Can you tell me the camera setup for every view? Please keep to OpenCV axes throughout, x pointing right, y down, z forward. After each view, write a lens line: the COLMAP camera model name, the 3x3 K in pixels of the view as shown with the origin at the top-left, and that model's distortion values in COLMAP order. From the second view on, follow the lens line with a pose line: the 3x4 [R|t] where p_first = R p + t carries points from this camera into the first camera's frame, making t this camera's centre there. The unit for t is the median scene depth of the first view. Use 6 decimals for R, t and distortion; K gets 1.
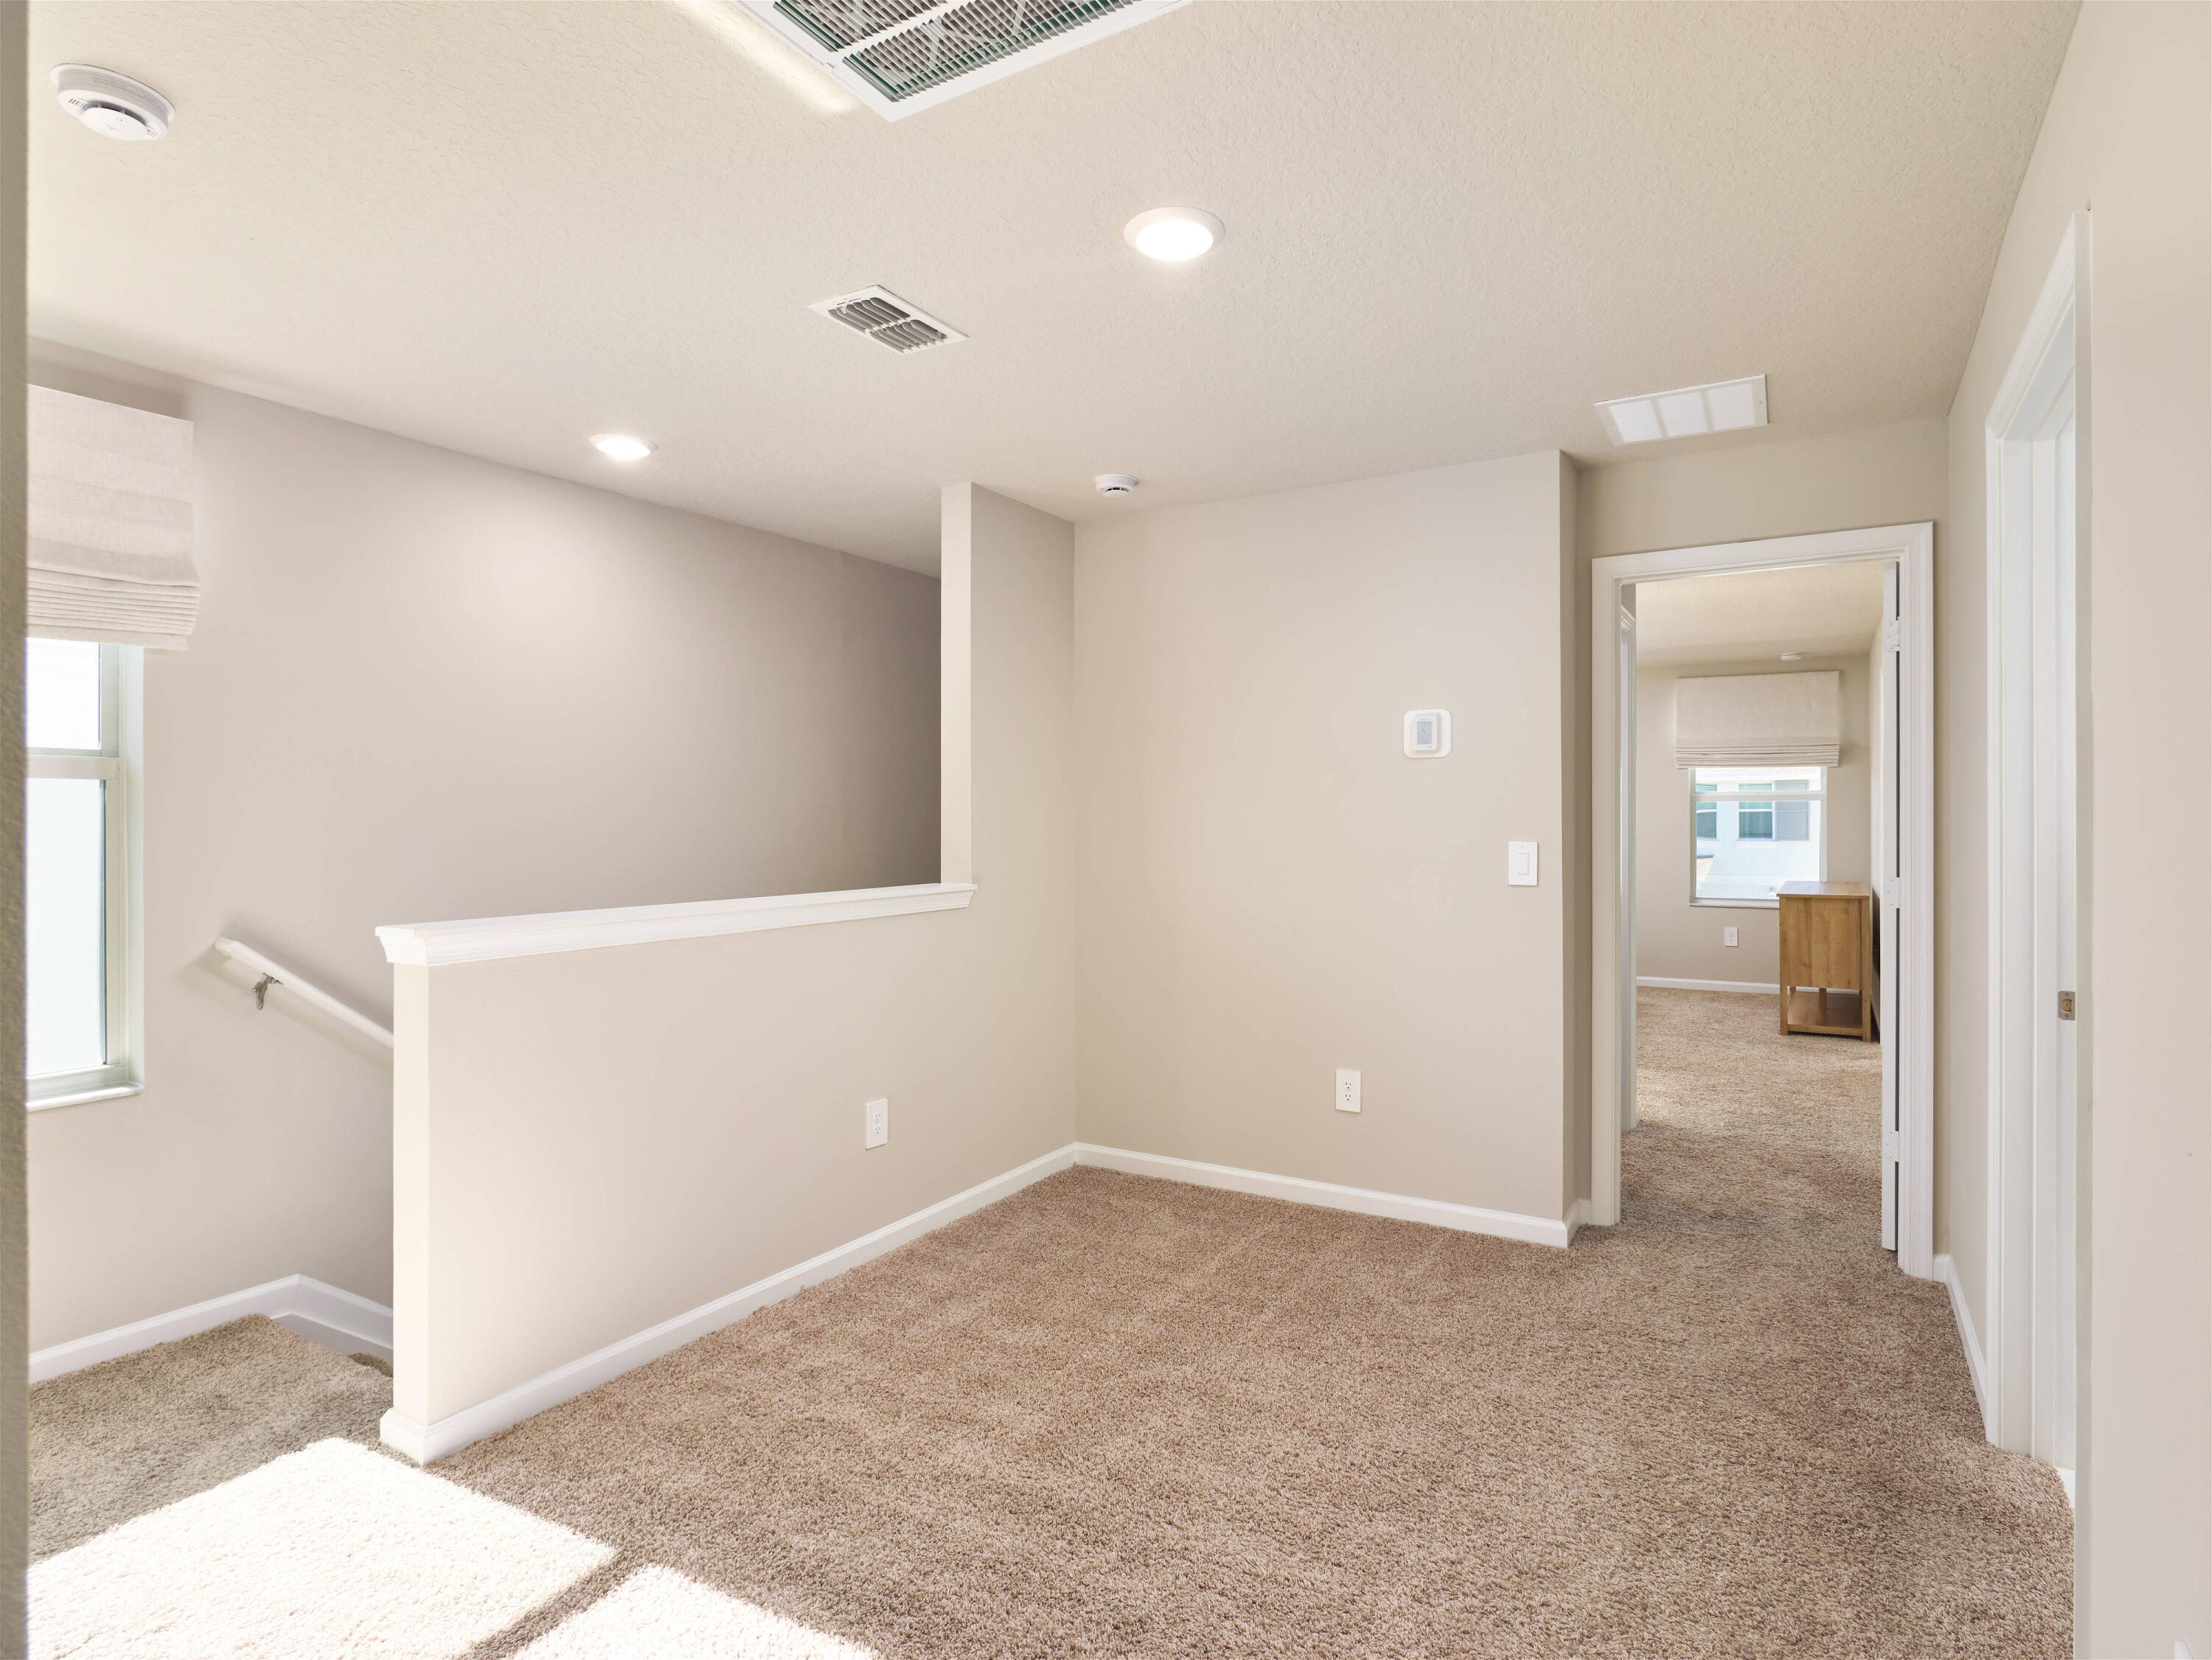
lens RADIAL K [[1146.1, 0, 1127.9], [0, 1146.1, 825.0], [0, 0, 1]] dist [-0.002401, -0.000003]
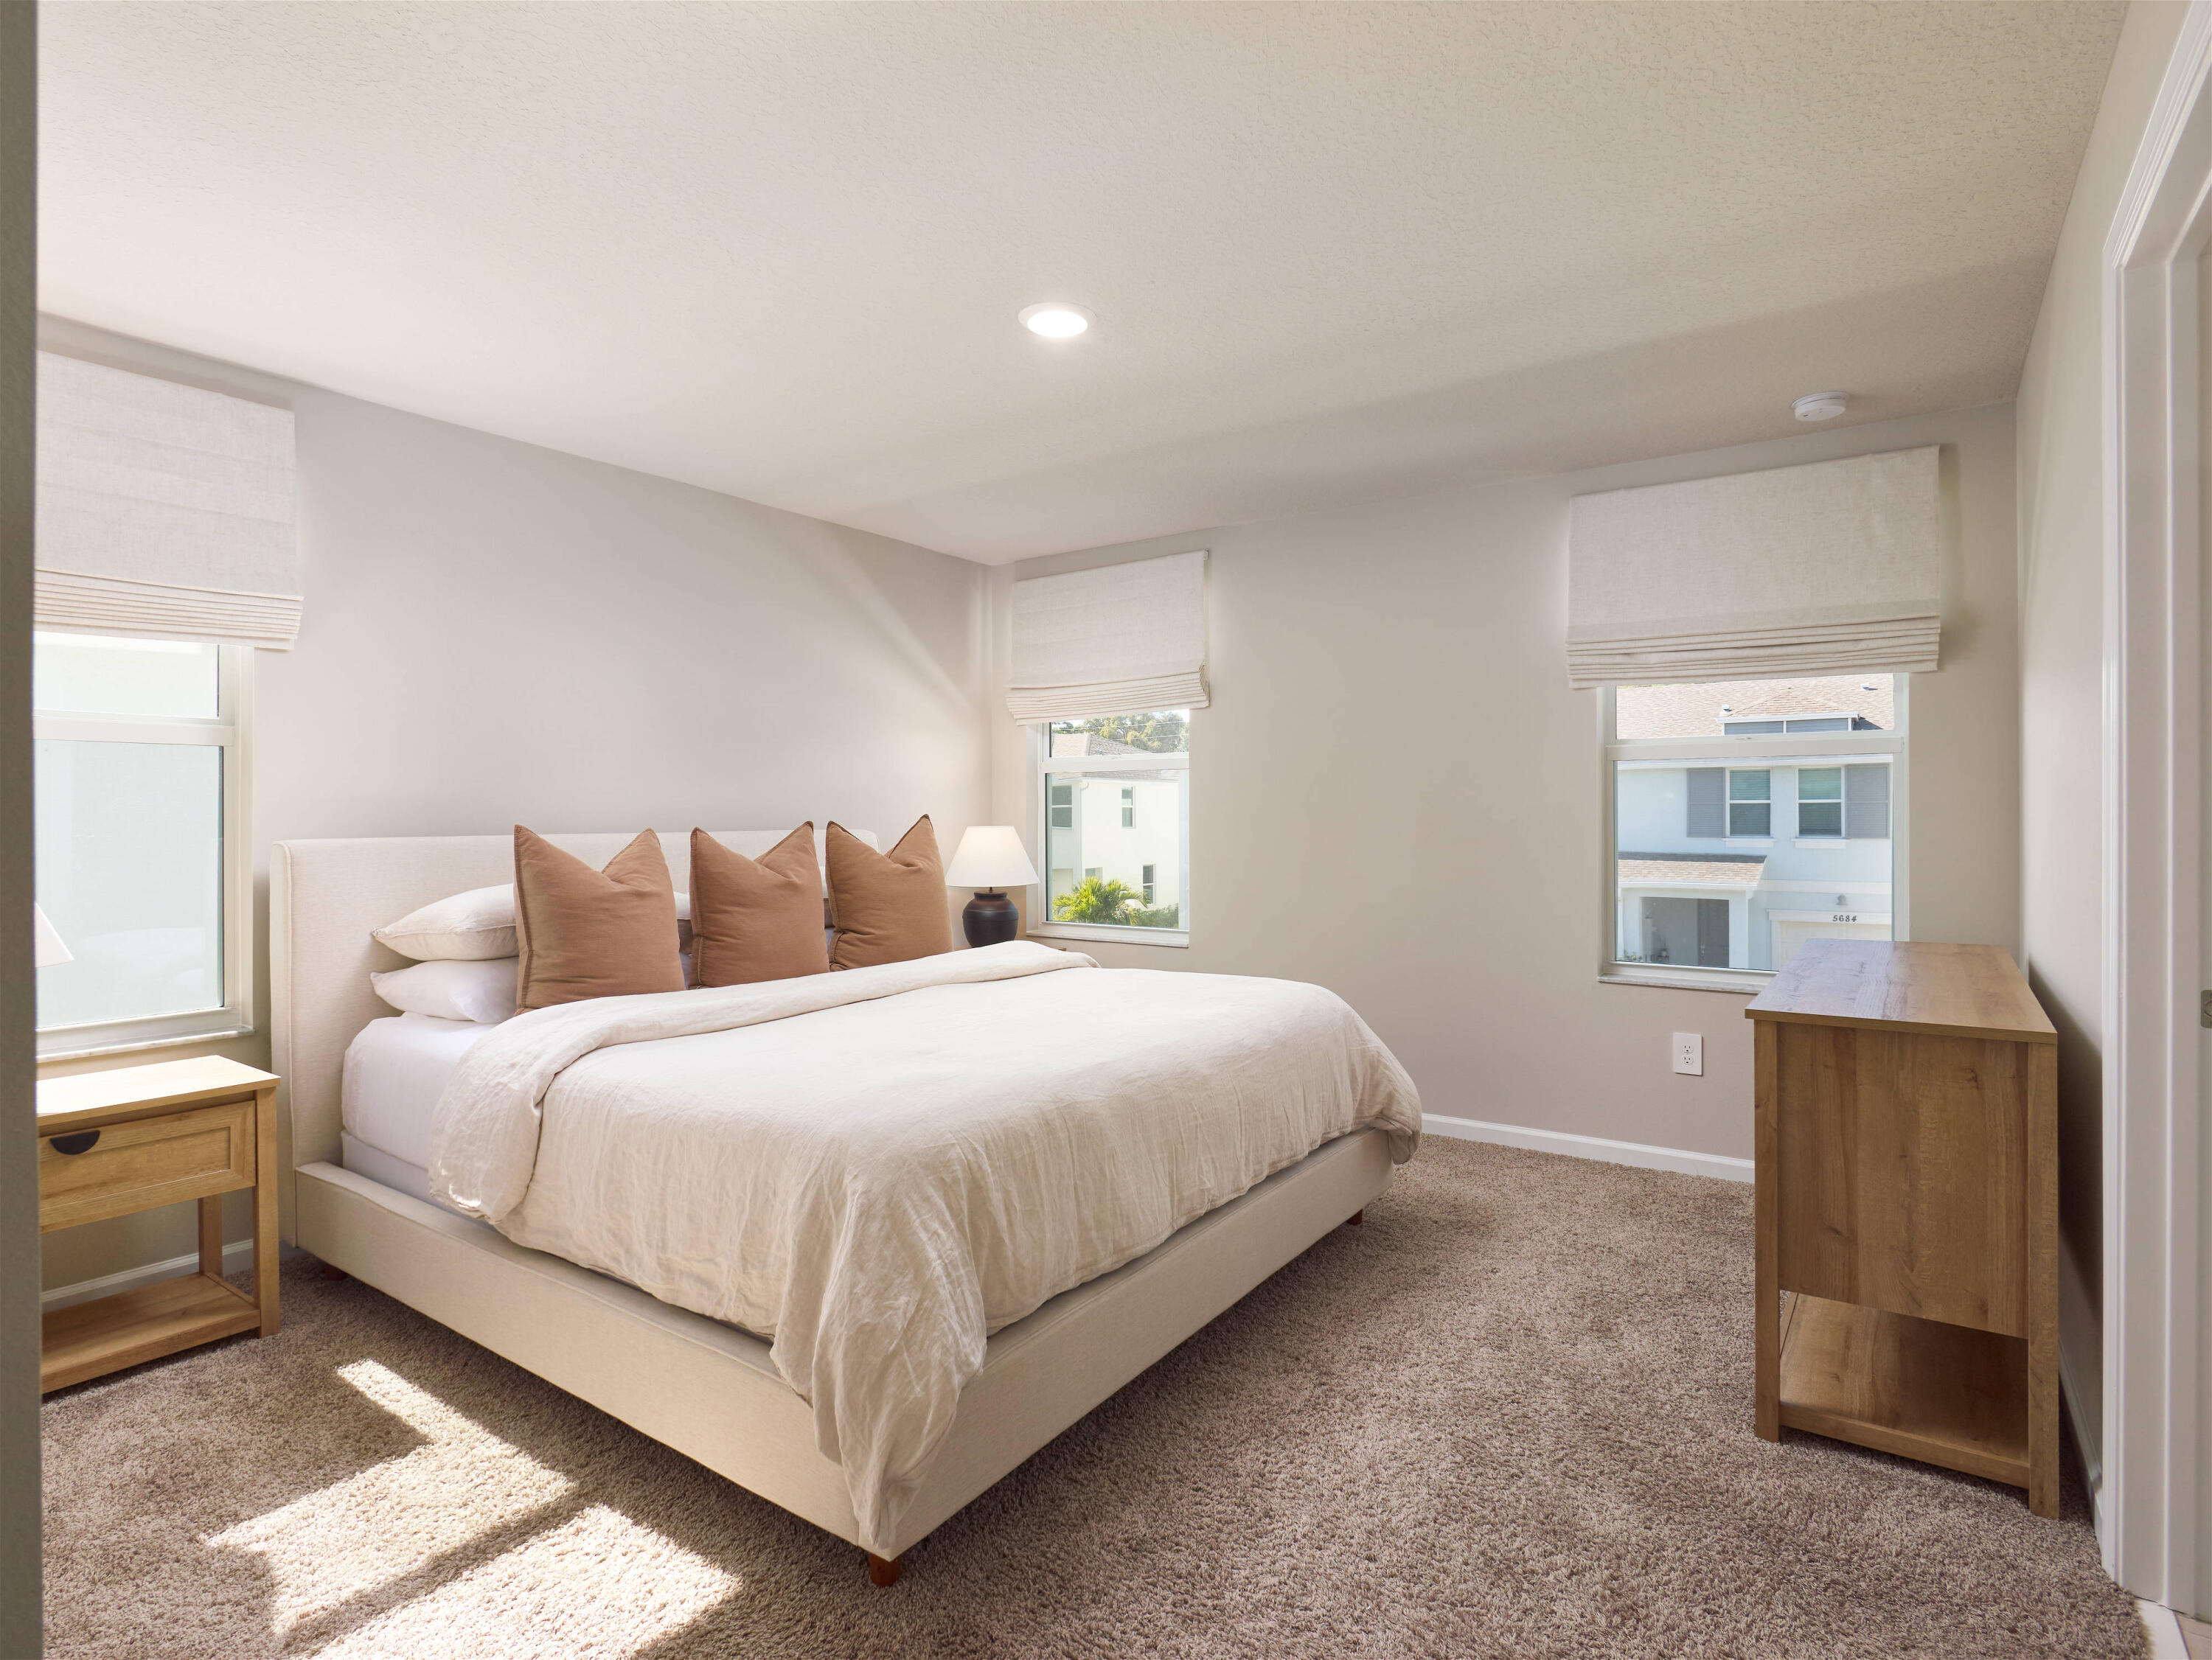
lens RADIAL K [[1146.1, 0, 1085.0], [0, 1146.1, 825.0], [0, 0, 1]] dist [-0.002401, -0.000003]
pose [[0.996921, -0.002166, -0.078382, 0.337233], [0.002314, 0.999996, 0.001797, 0.005467], [0.078378, -0.001973, 0.996922, 0.550125]]
